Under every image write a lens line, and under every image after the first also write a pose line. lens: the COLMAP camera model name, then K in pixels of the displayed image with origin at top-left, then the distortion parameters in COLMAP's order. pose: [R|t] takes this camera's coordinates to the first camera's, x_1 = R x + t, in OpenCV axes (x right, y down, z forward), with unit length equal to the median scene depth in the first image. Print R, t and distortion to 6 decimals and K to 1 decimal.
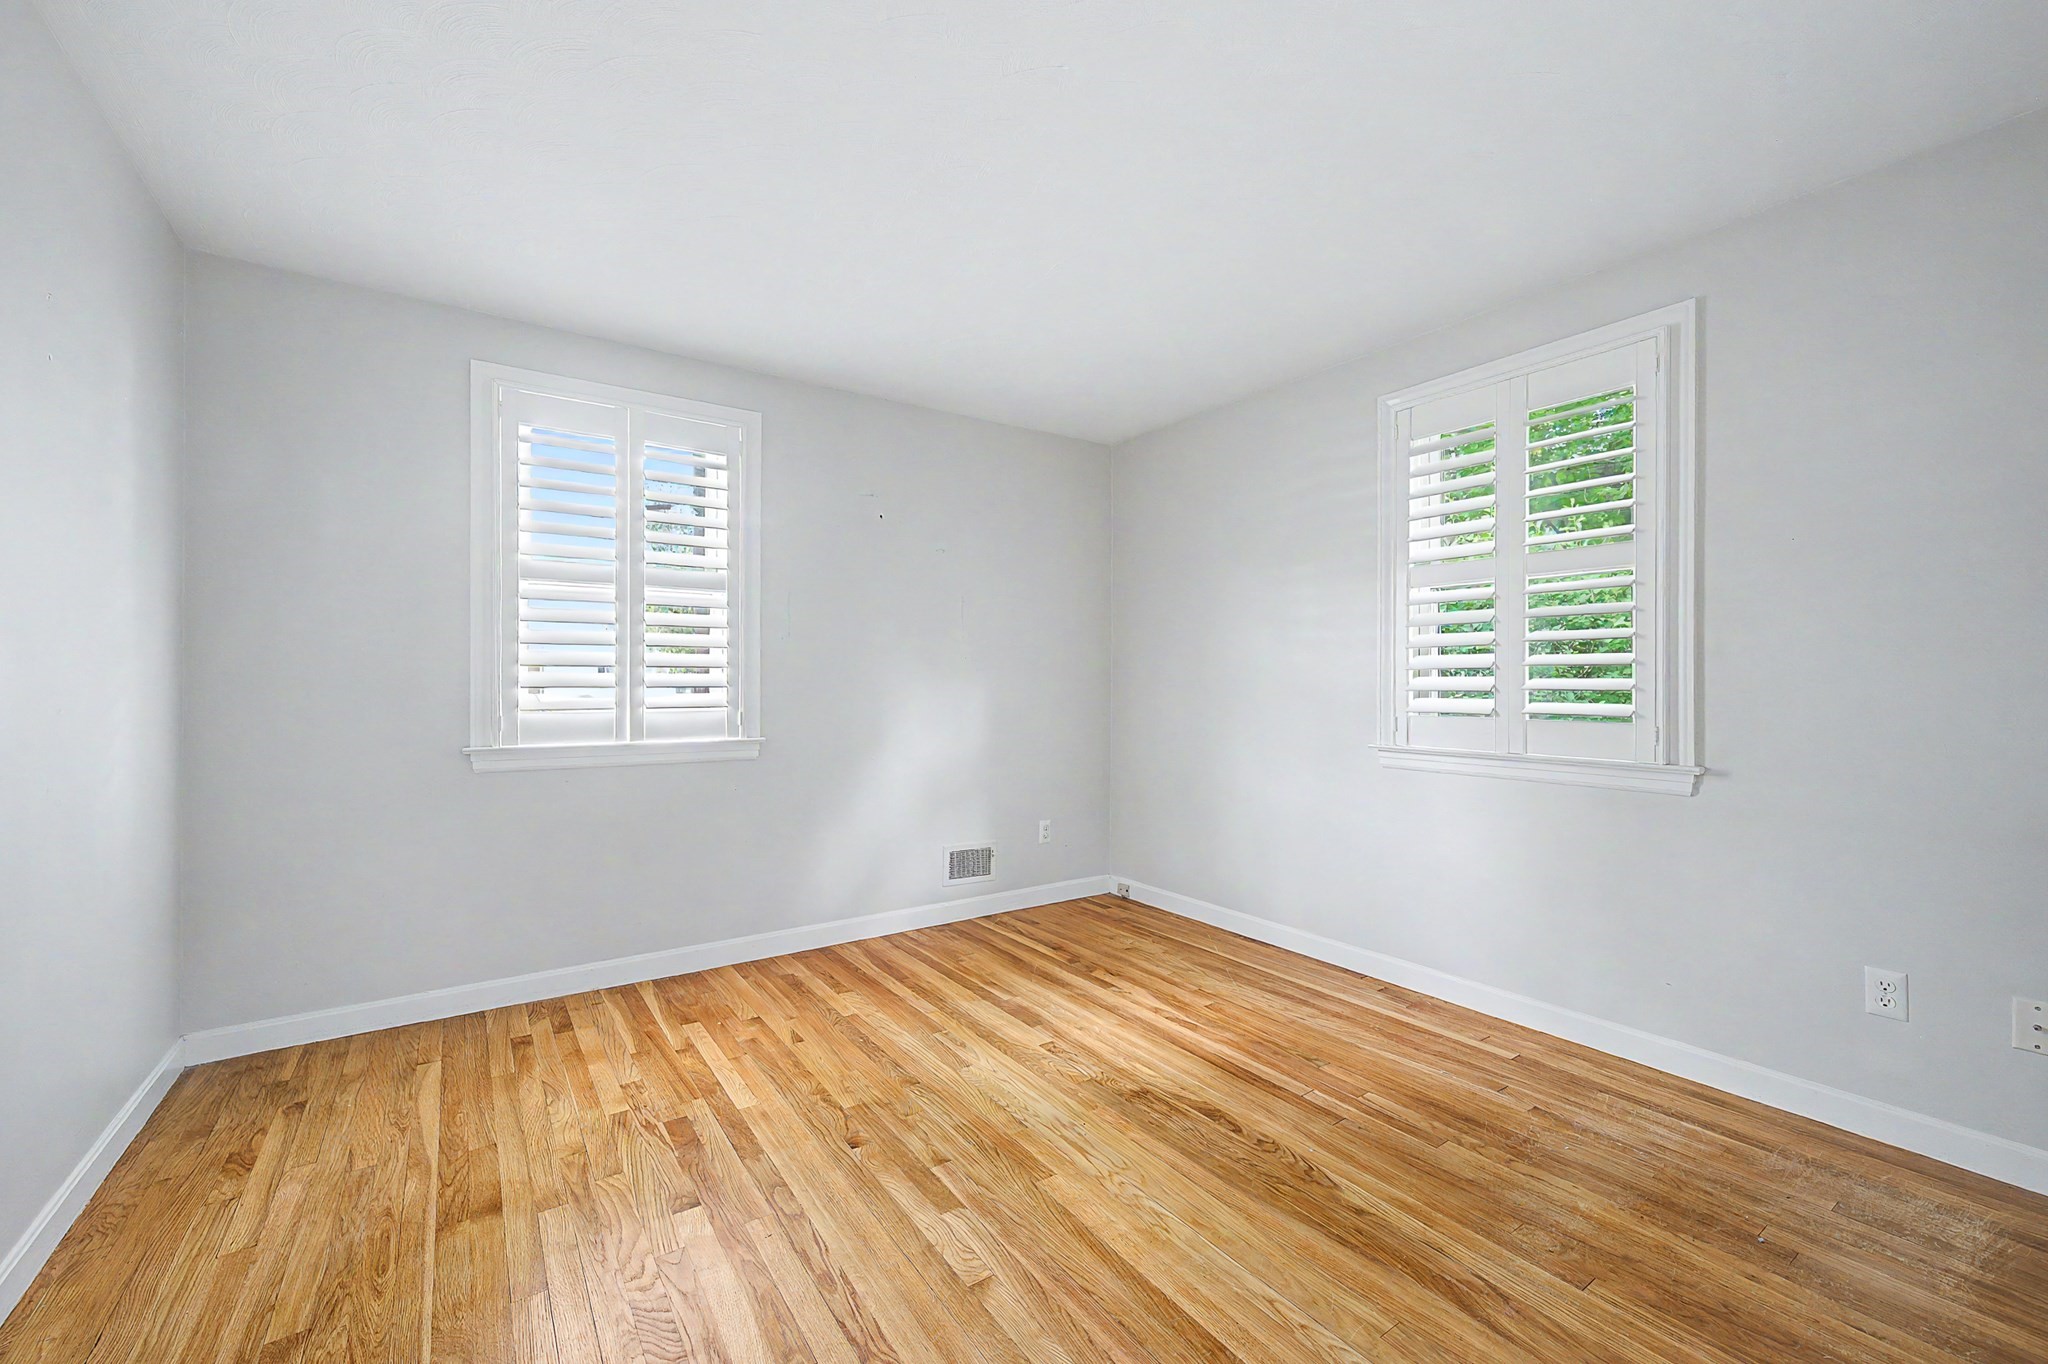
lens RADIAL K [[802.8, 0, 985.8], [0, 802.8, 680.2], [0, 0, 1]] dist [0.007266, -0.002369]
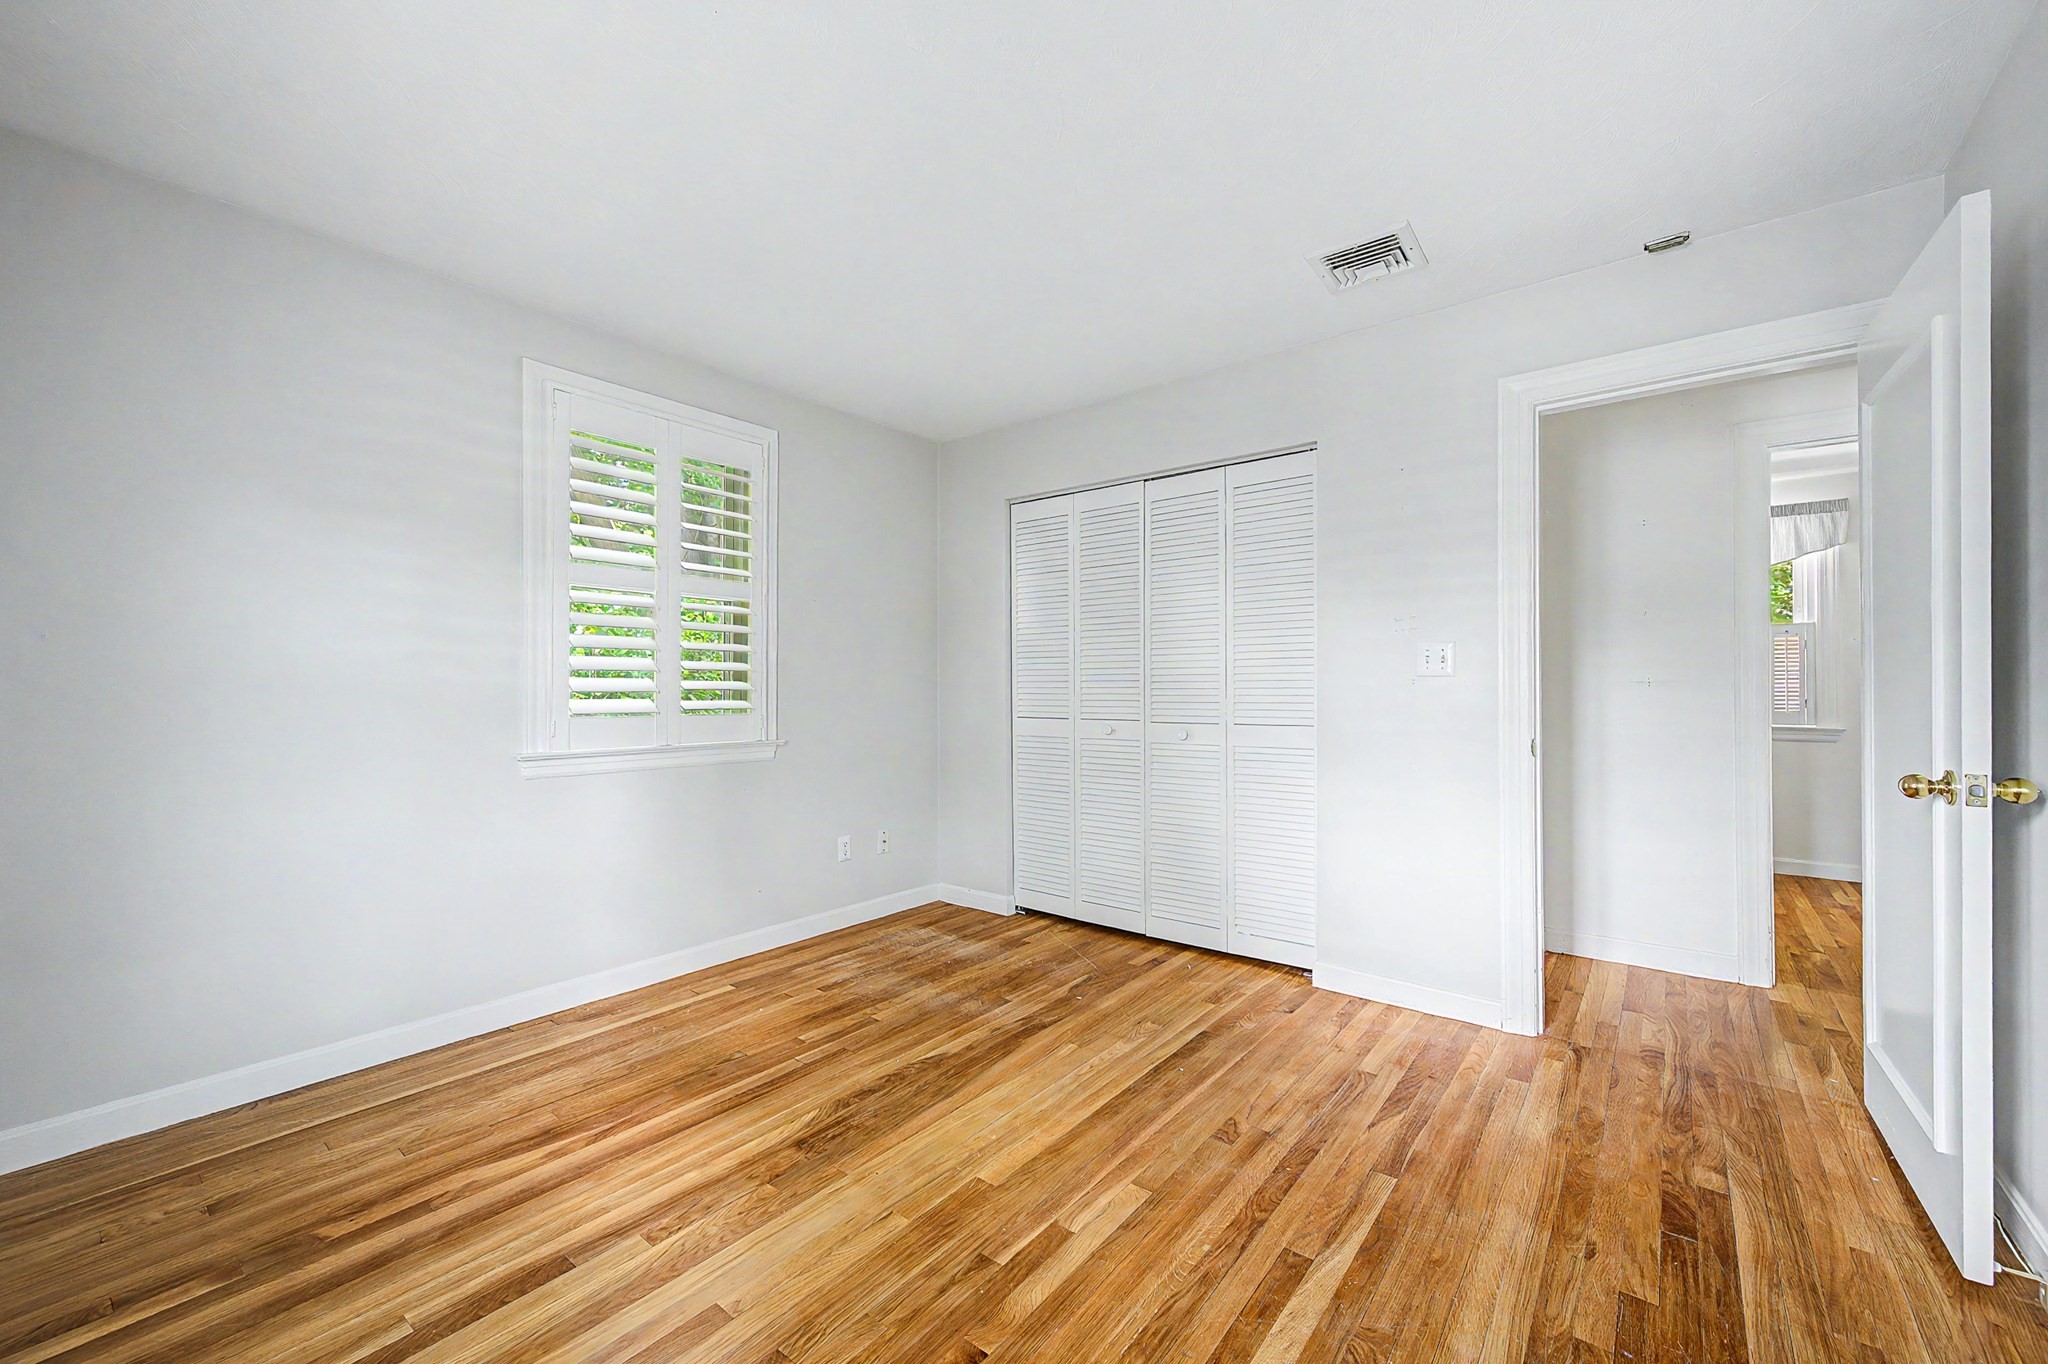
lens RADIAL K [[802.8, 0, 1058.2], [0, 802.8, 682.4], [0, 0, 1]] dist [0.007266, -0.002369]
pose [[-0.340680, 0.005460, 0.940163, -0.730481], [-0.005910, 0.999951, -0.007948, 0.008178], [-0.940161, -0.008265, -0.340631, 1.029939]]
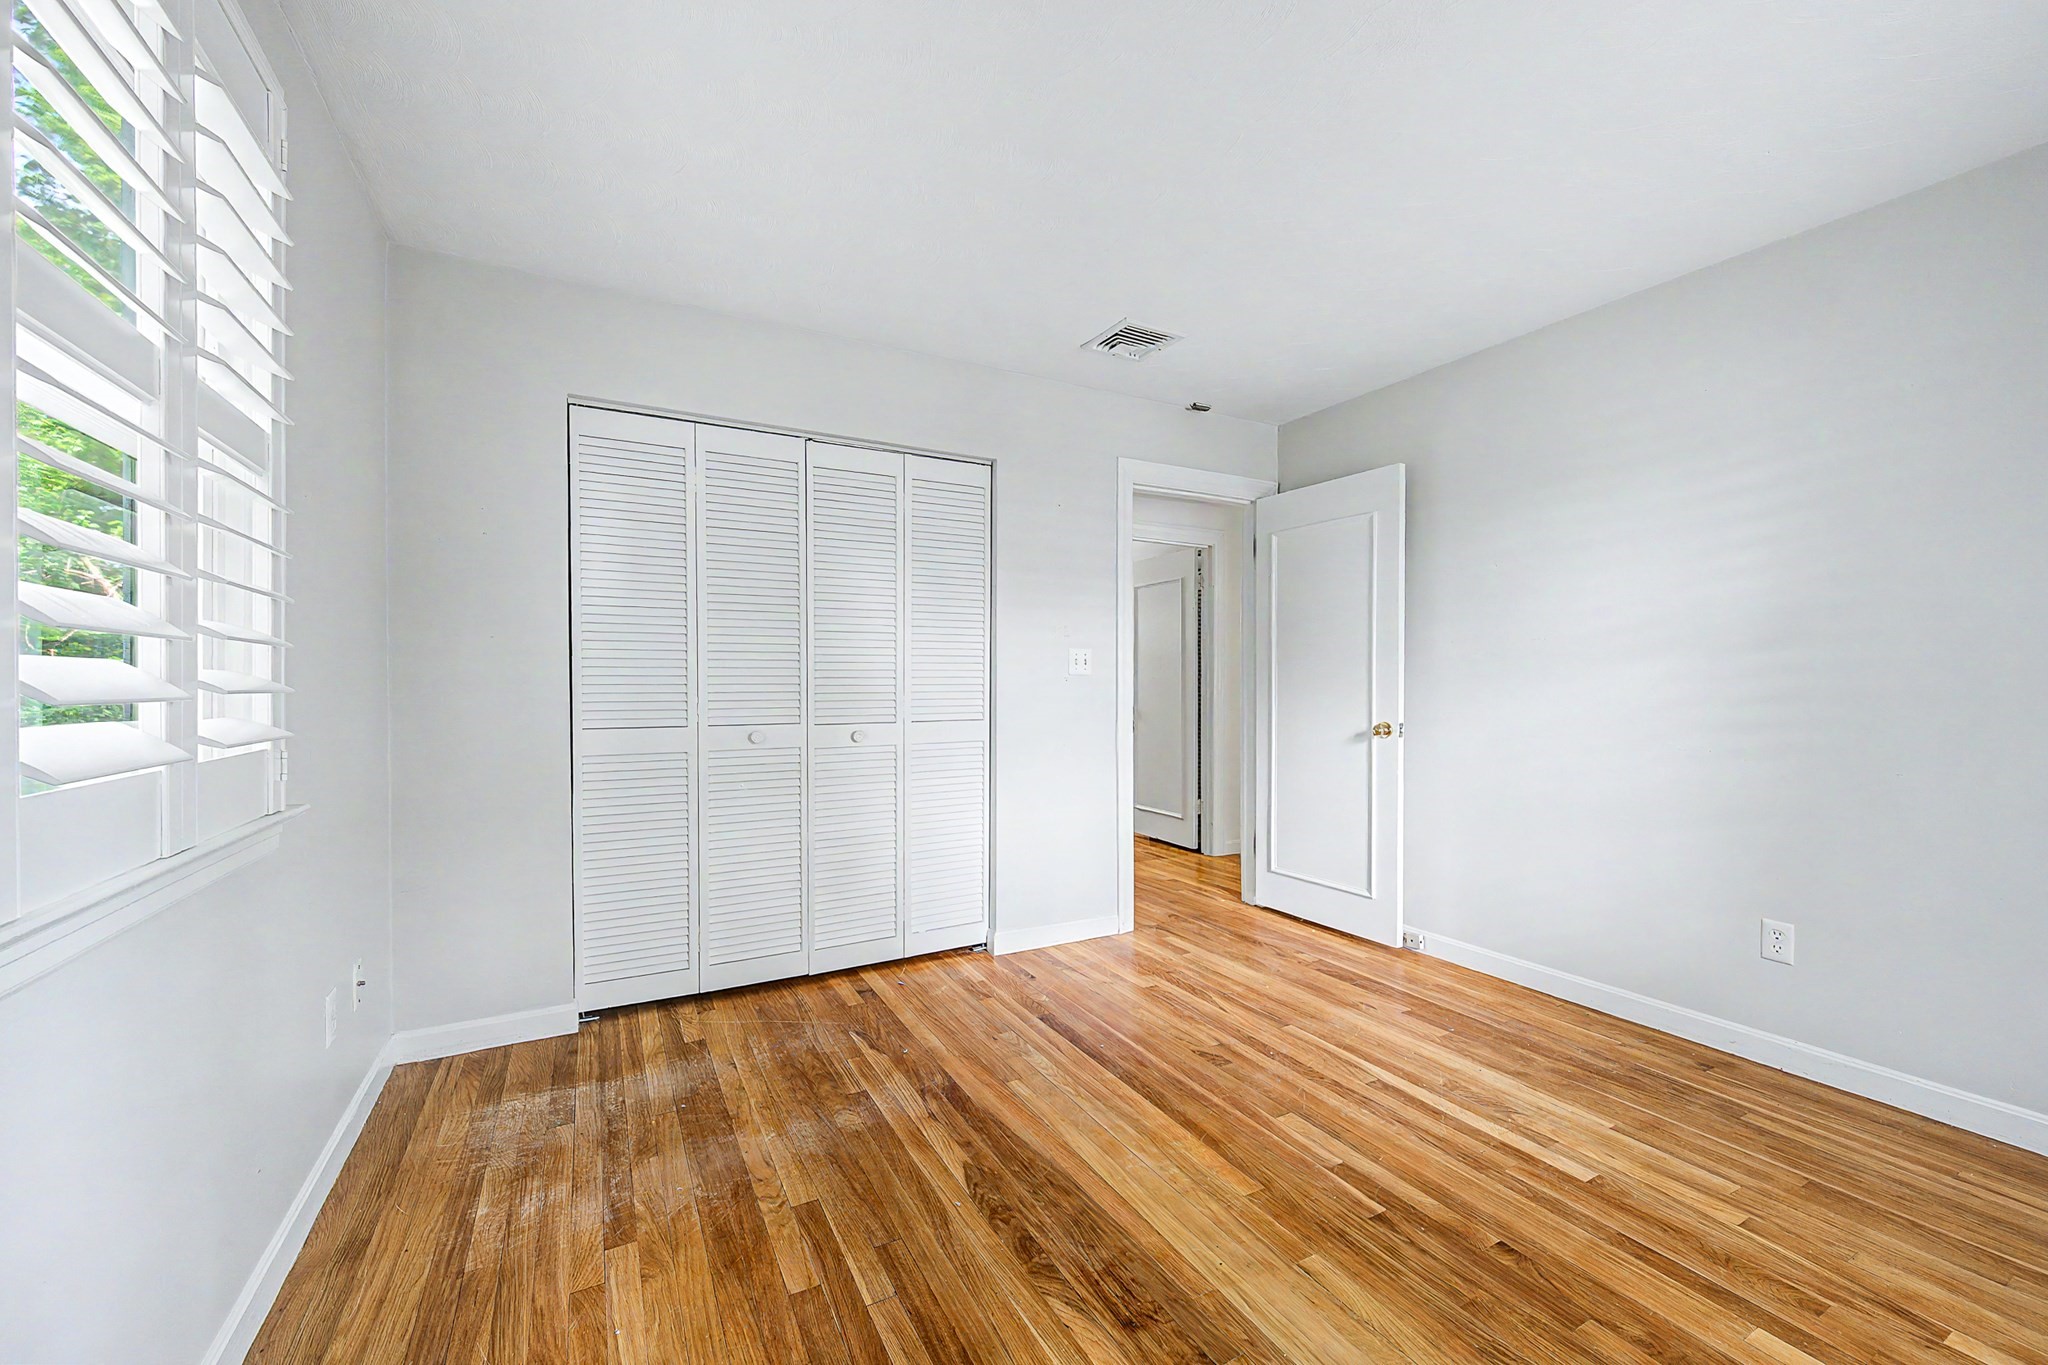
lens RADIAL K [[802.8, 0, 1007.2], [0, 802.8, 678.0], [0, 0, 1]] dist [0.007266, -0.002369]
pose [[-0.997020, -0.000923, 0.077144, 0.243697], [-0.001680, 0.999951, -0.009742, 0.008138], [-0.077131, -0.009843, -0.996972, 1.631602]]
